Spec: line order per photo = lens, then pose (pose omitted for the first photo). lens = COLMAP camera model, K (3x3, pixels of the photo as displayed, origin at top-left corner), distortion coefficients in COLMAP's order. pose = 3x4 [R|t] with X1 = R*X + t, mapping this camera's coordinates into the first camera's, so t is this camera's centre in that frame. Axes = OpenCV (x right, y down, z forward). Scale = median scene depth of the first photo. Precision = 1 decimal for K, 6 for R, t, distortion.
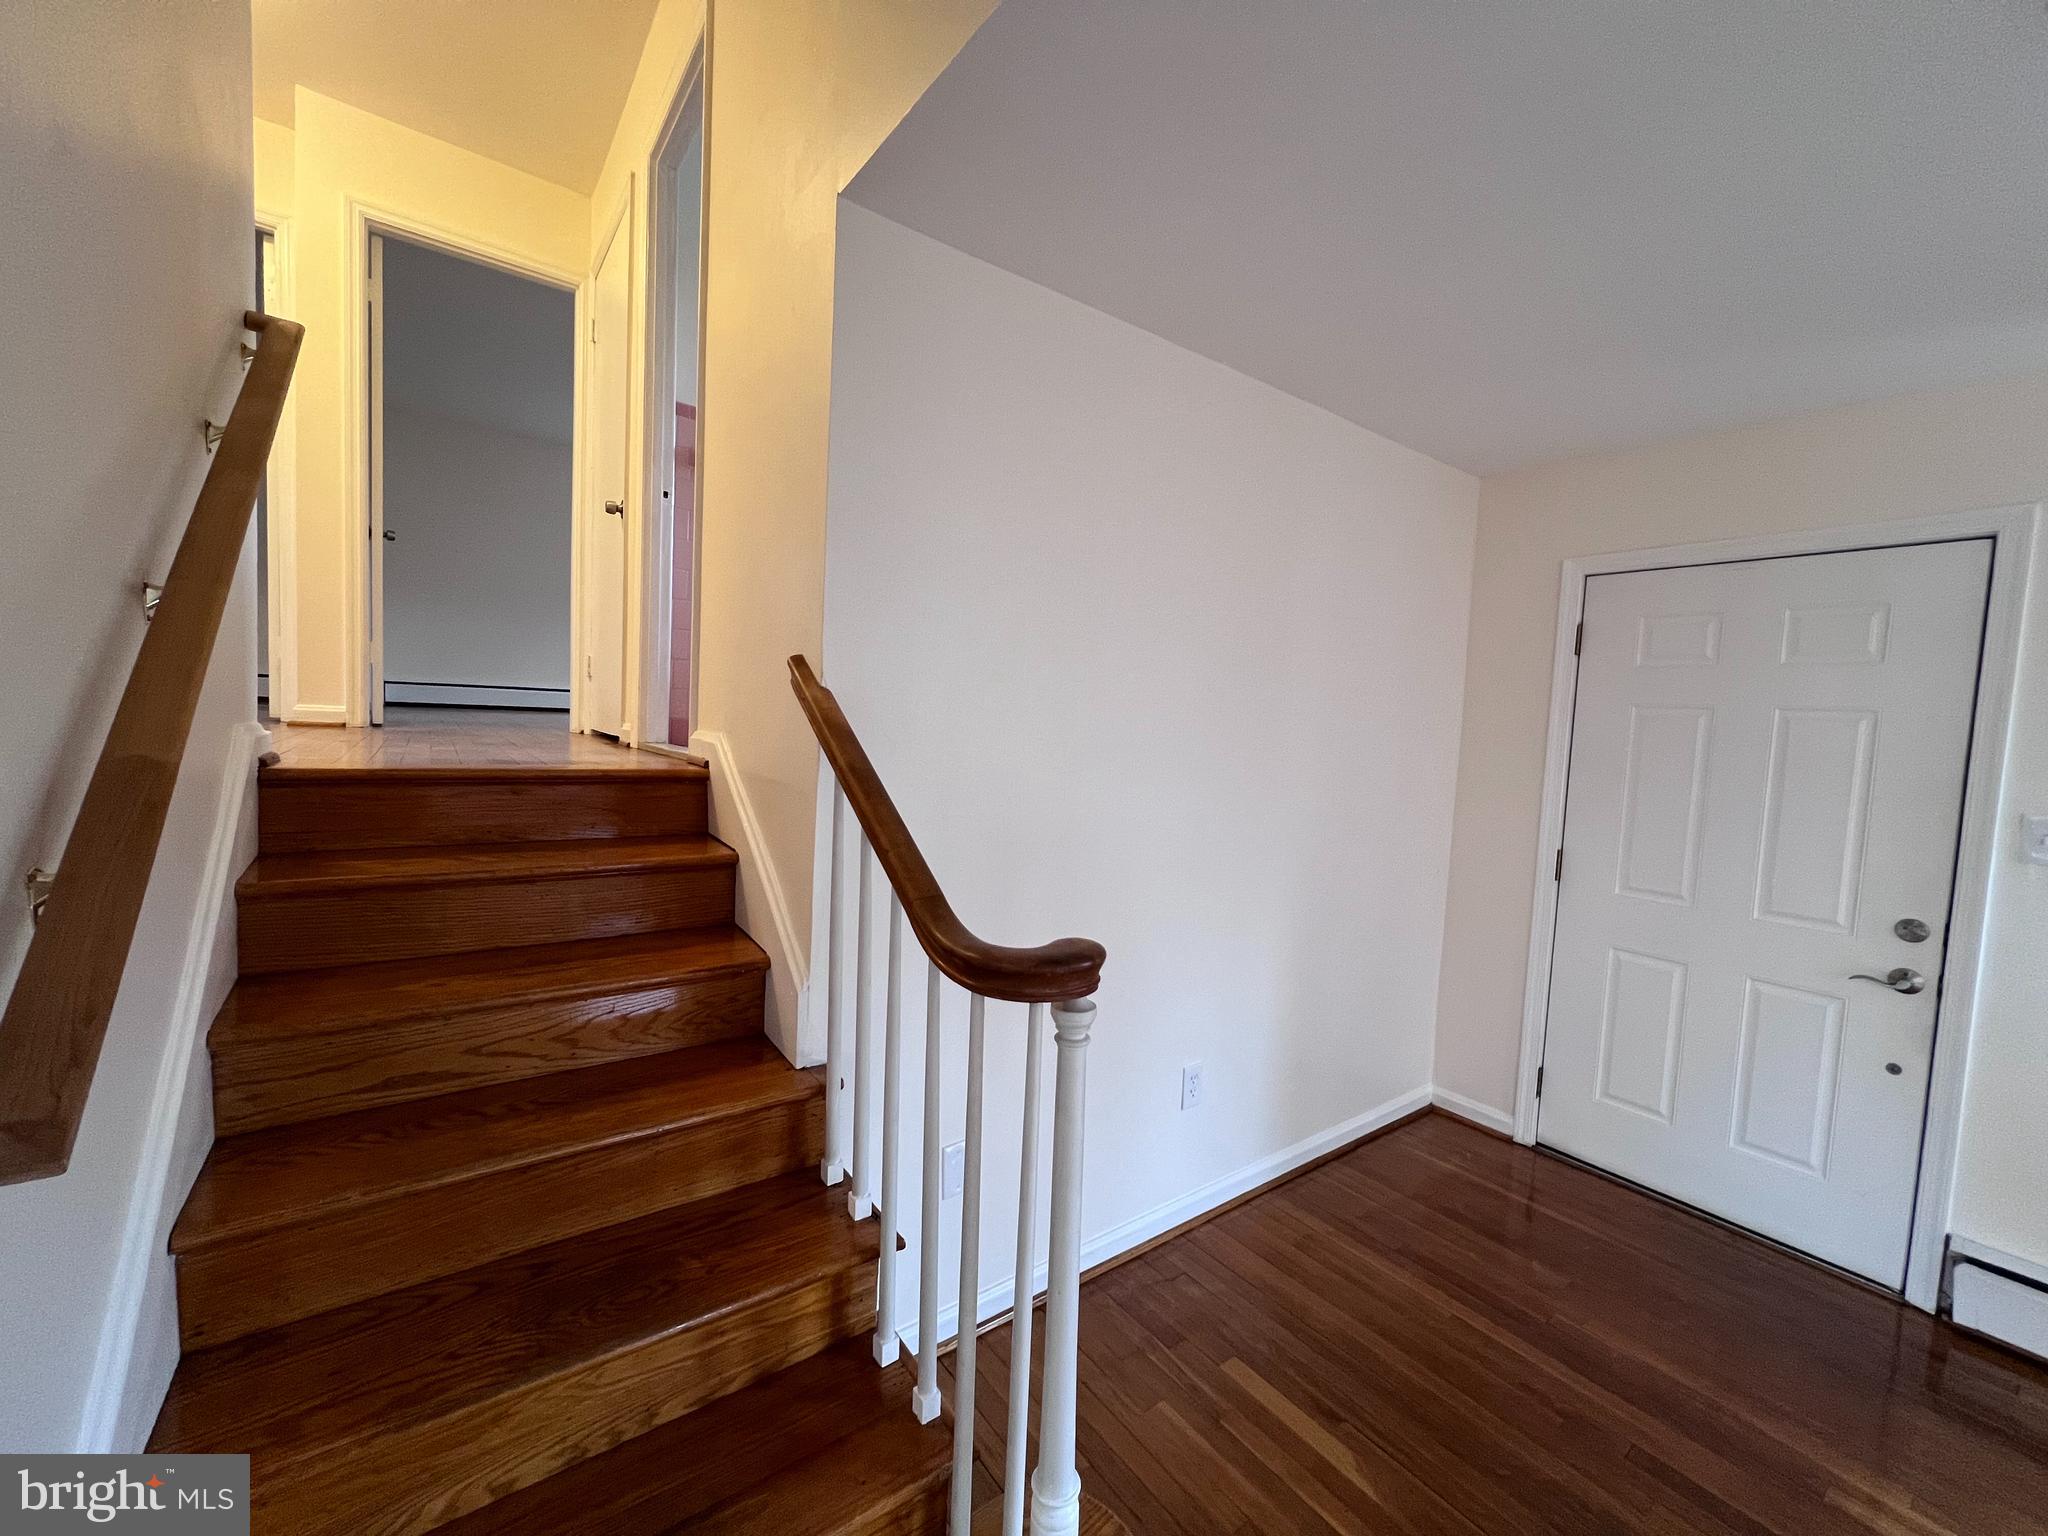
lens RADIAL K [[812.0, 0, 1029.7], [0, 812.0, 768.7], [0, 0, 1]] dist [-0.000585, 0.000168]
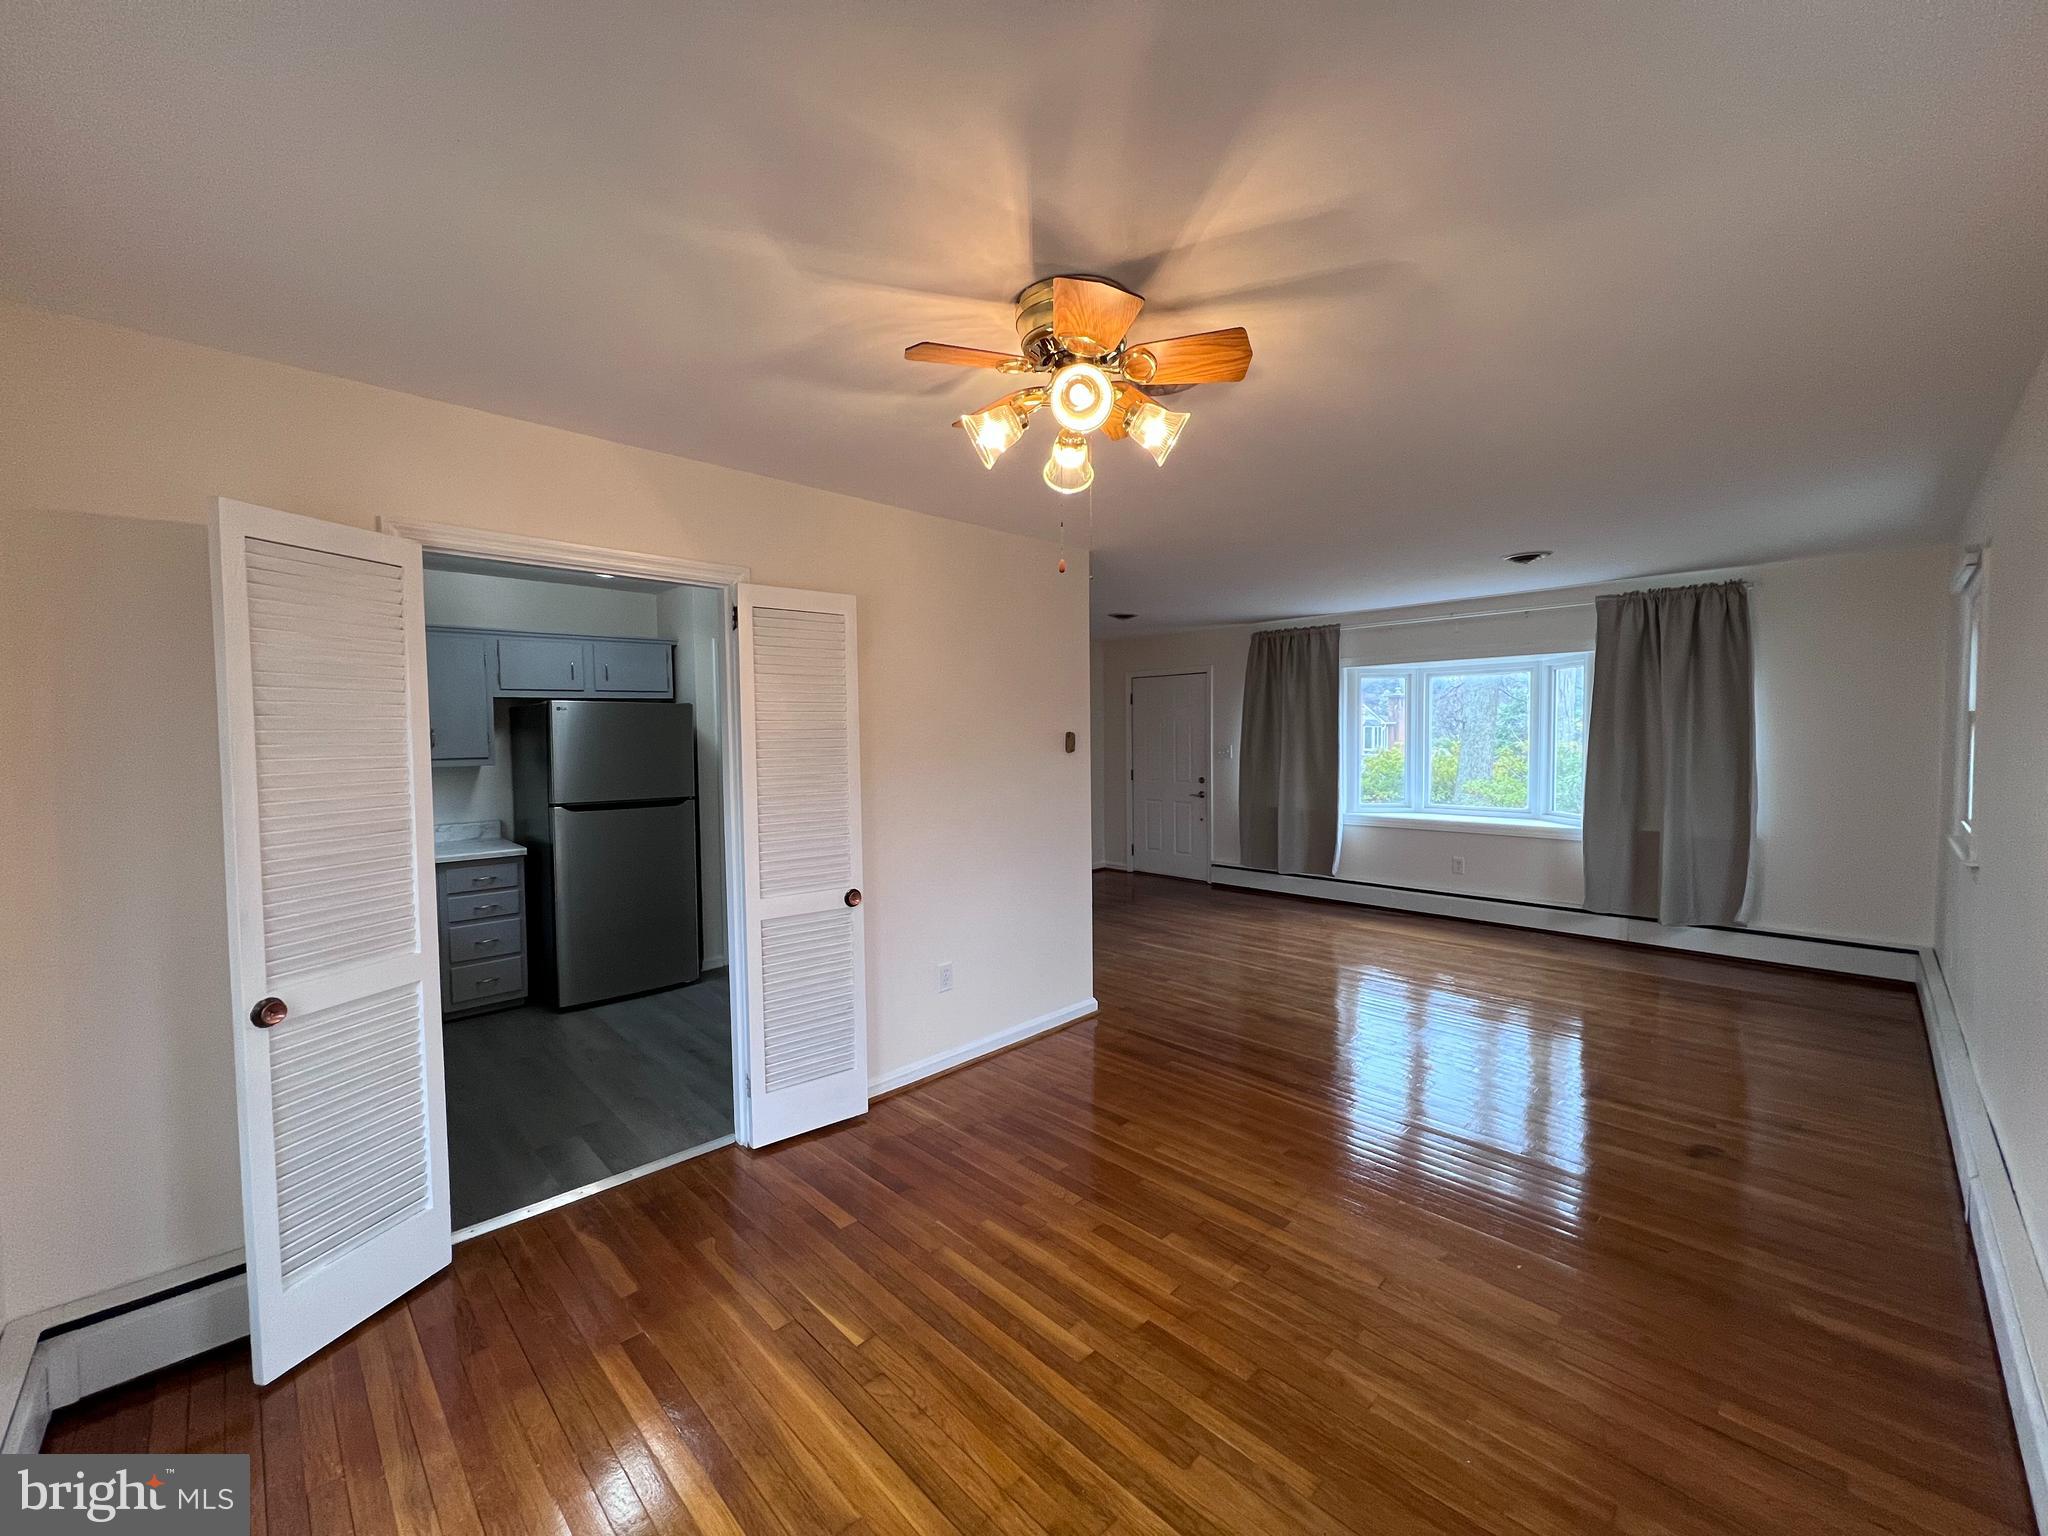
lens RADIAL K [[803.6, 0, 1024.0], [0, 803.6, 768.0], [0, 0, 1]] dist [-0.000551, -0.000081]
pose [[0.989502, -0.062873, 0.130123, -0.168055], [0.065179, 0.997782, -0.013536, 0.143472], [-0.128983, 0.021875, 0.991405, -2.517426]]
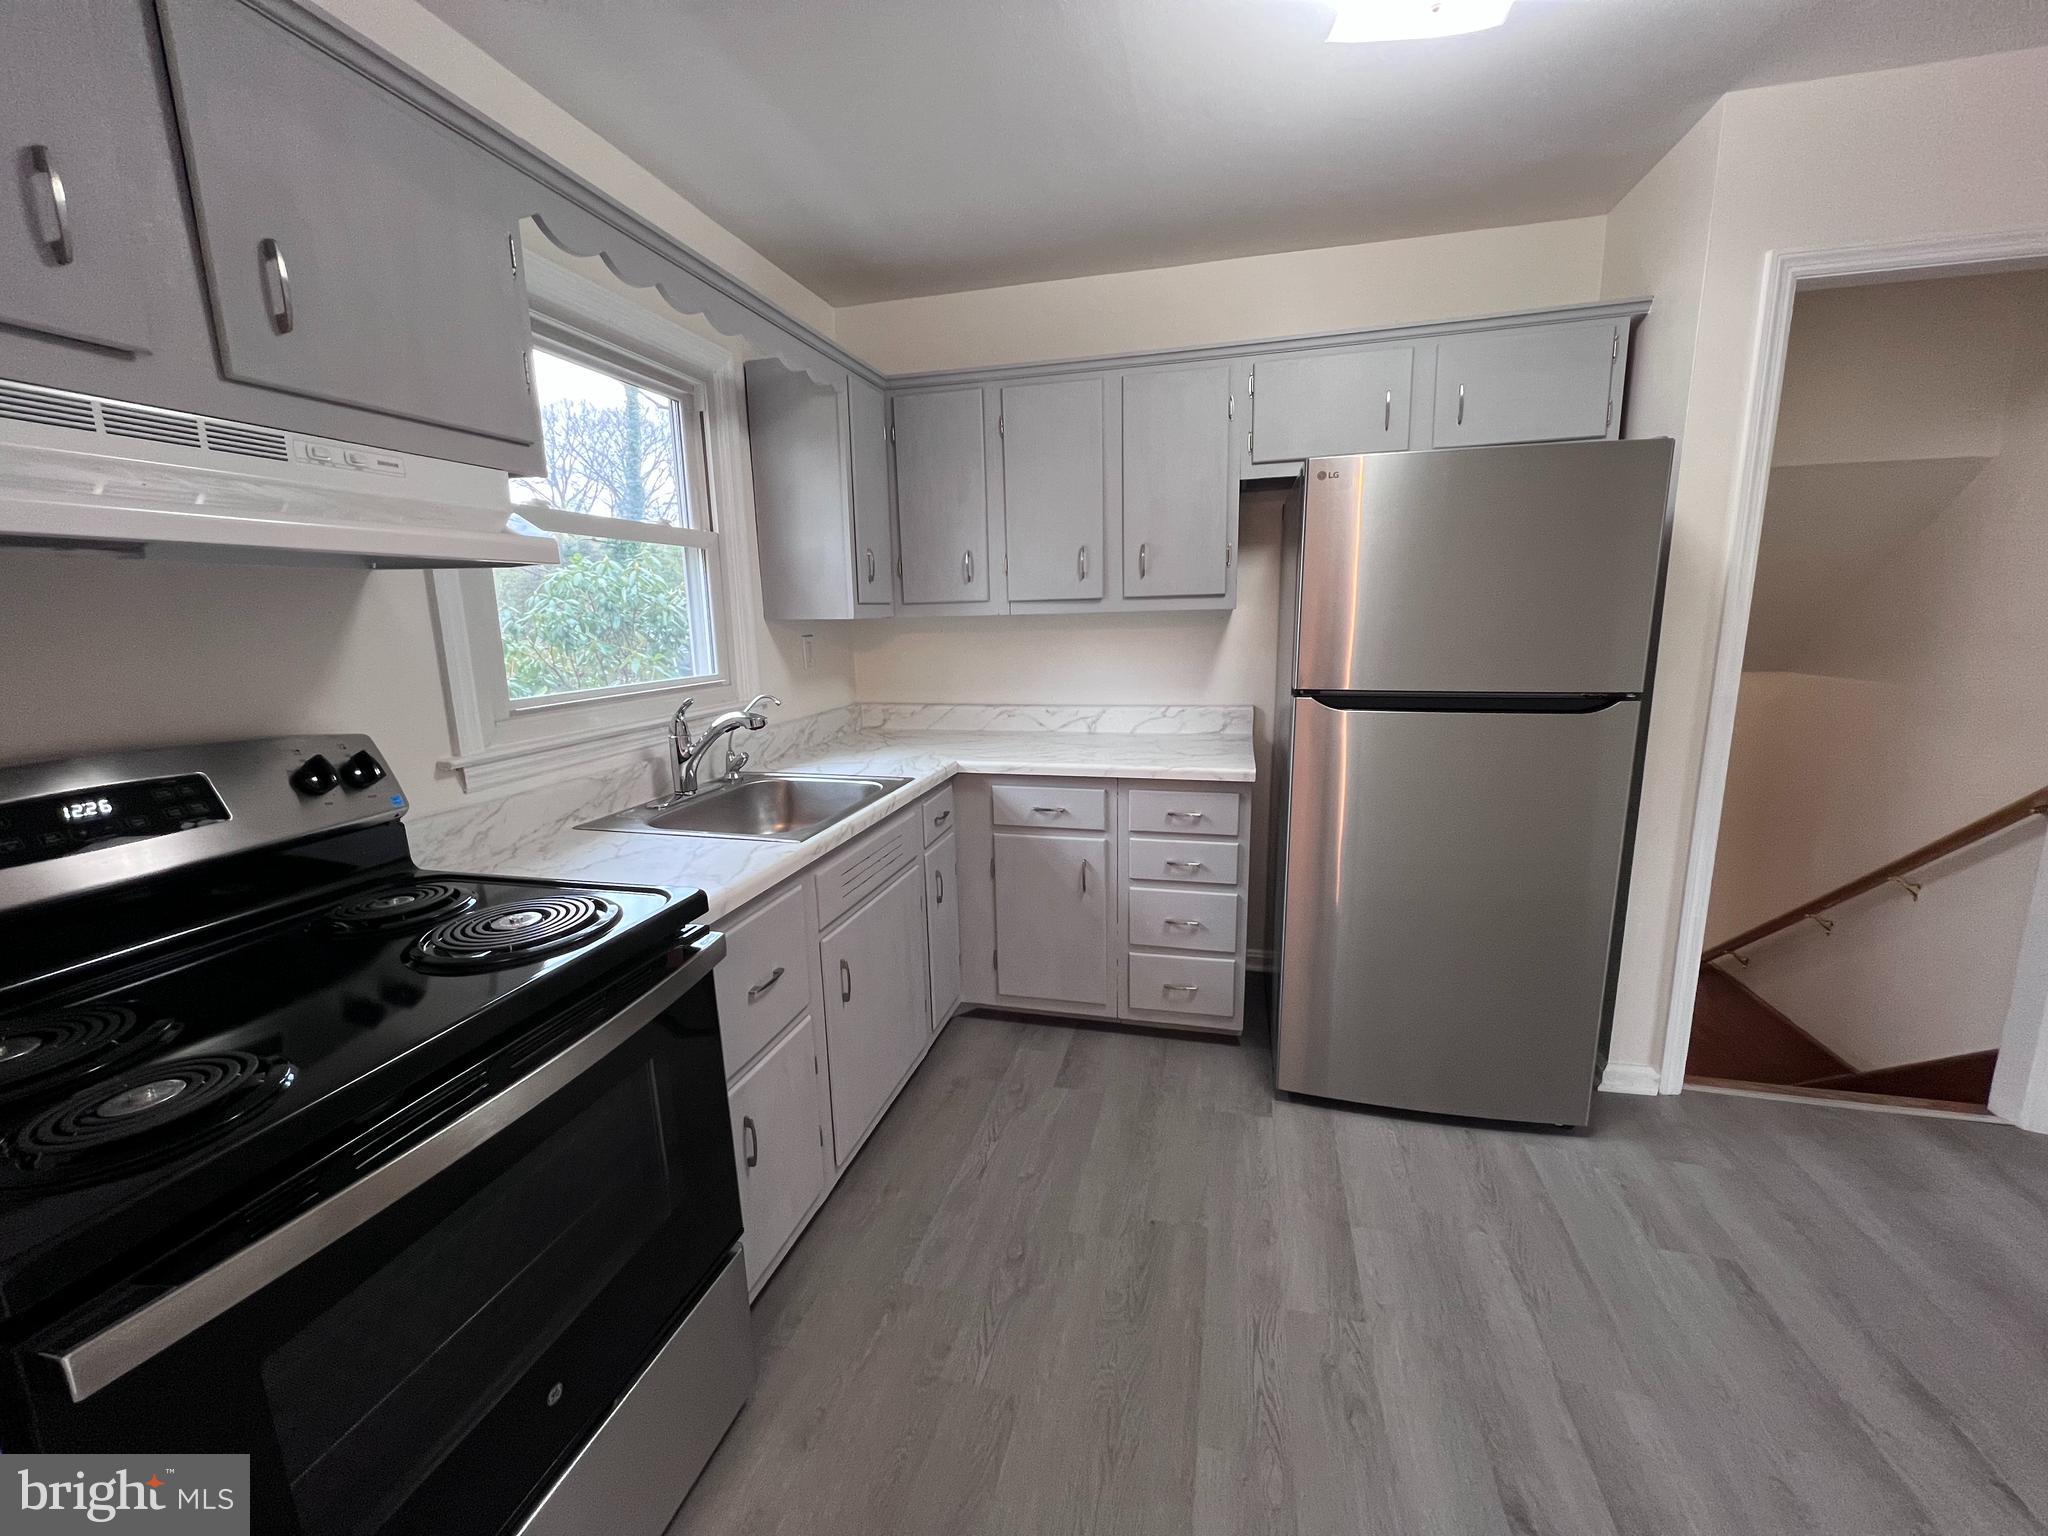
lens RADIAL K [[812.0, 0, 1029.7], [0, 812.0, 768.7], [0, 0, 1]] dist [-0.000585, 0.000168]
pose [[0.632347, 0.087381, -0.769742, -0.525064], [-0.001564, 0.993760, 0.111526, 0.117028], [0.774684, -0.069319, 0.628538, -1.250414]]
